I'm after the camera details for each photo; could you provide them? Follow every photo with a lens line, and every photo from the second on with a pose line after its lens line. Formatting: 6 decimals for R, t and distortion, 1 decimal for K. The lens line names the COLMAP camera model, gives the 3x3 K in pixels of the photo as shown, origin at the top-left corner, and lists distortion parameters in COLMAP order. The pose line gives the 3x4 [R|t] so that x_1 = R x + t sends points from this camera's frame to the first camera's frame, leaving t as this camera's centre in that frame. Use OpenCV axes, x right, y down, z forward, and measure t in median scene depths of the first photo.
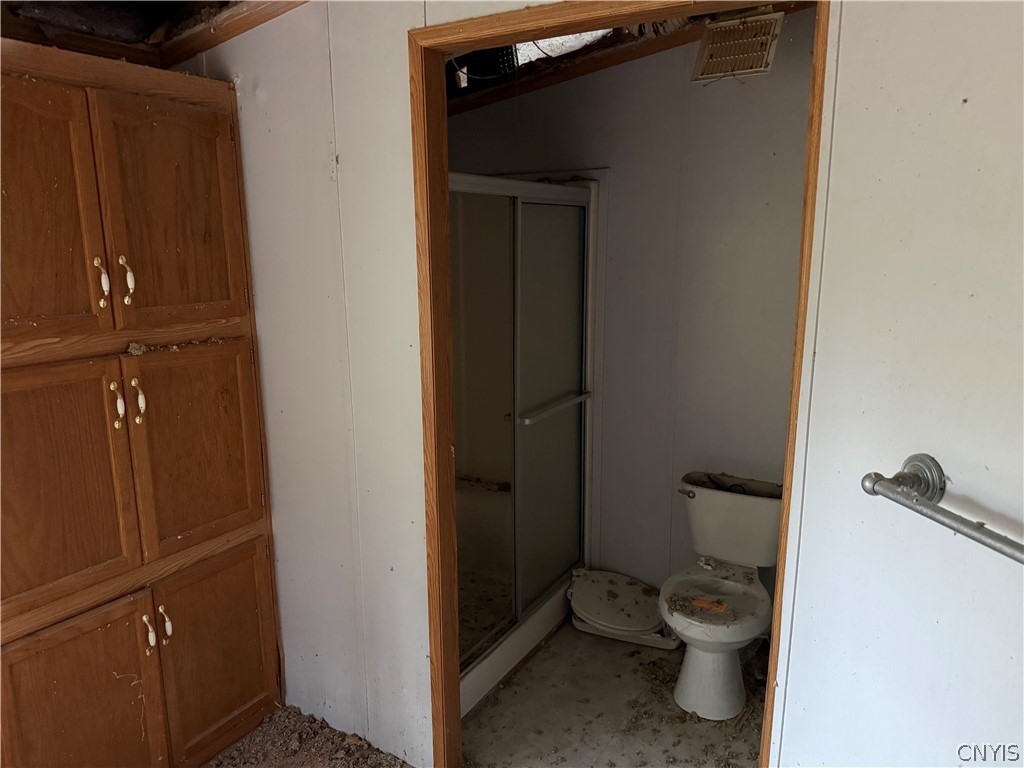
lens RADIAL K [[726.1, 0, 511.5], [0, 726.1, 389.5], [0, 0, 1]] dist [0.007921, -0.003647]
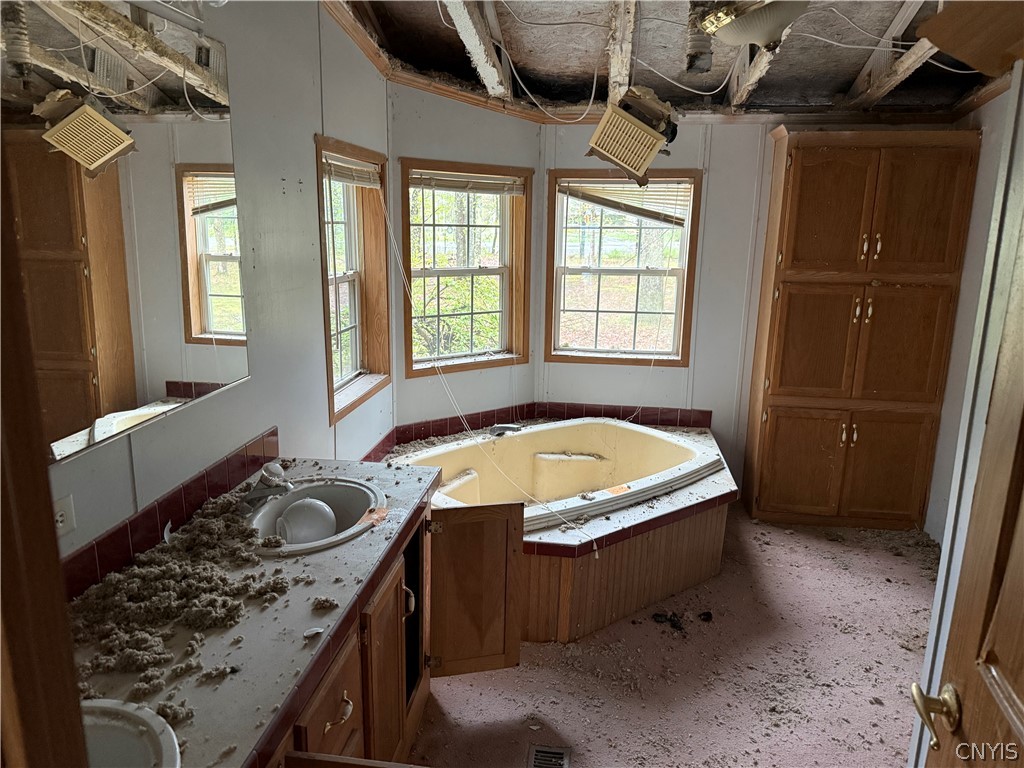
lens RADIAL K [[726.1, 0, 508.5], [0, 726.1, 385.0], [0, 0, 1]] dist [0.007921, -0.003647]
pose [[0.400288, 0.213390, -0.891198, 0.804888], [-0.204547, 0.968780, 0.140093, 0.125144], [0.893269, 0.126214, 0.431439, -0.603067]]
